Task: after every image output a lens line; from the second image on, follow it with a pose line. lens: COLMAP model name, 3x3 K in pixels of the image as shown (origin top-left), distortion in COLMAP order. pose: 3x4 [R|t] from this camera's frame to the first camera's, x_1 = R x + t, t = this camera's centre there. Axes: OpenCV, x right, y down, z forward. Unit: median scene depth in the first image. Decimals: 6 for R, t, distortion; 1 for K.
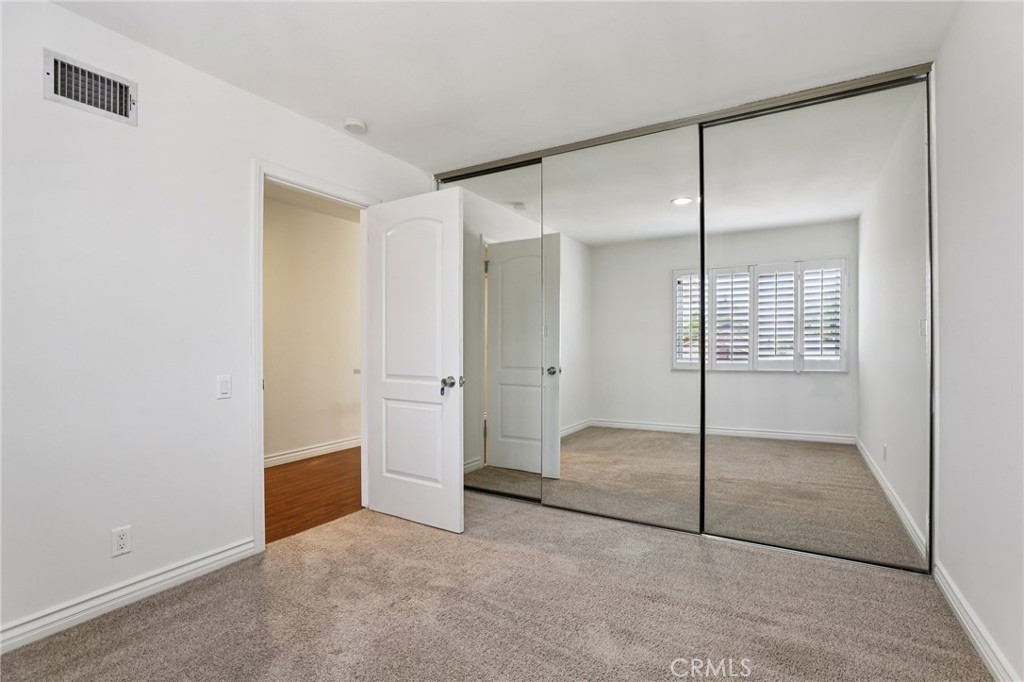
lens RADIAL K [[478.4, 0, 535.3], [0, 478.4, 345.6], [0, 0, 1]] dist [-0.048165, 0.027873]
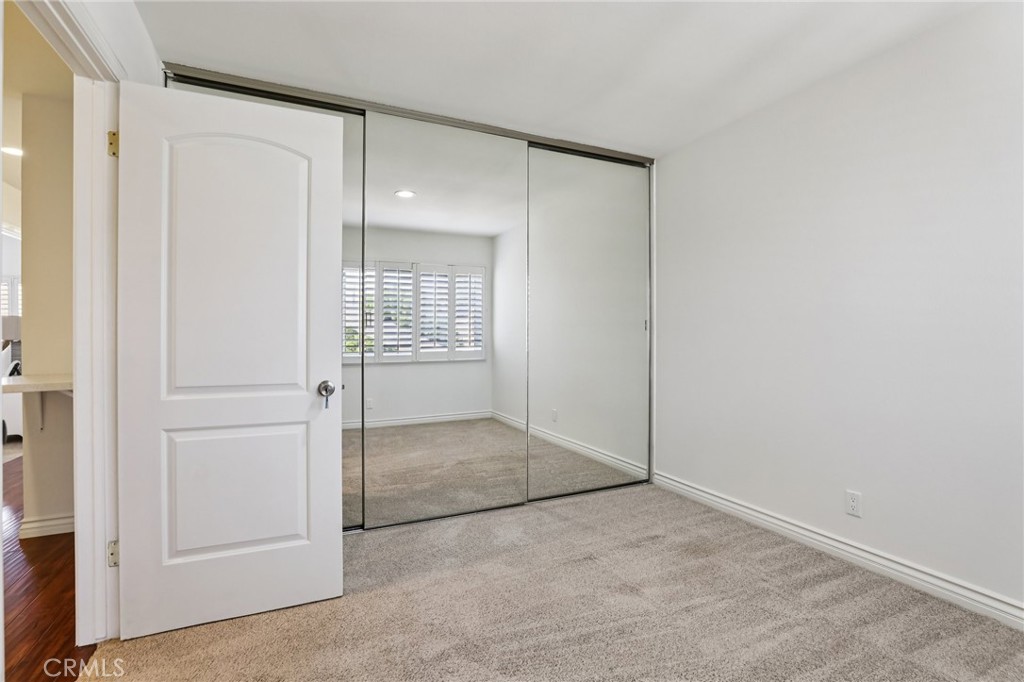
lens RADIAL K [[471.7, 0, 518.8], [0, 471.7, 341.3], [0, 0, 1]] dist [-0.034079, 0.010777]
pose [[0.577156, -0.006605, 0.816608, -0.516036], [0.004482, 0.999978, 0.004920, 0.003495], [-0.816622, 0.000821, 0.577172, 0.325361]]
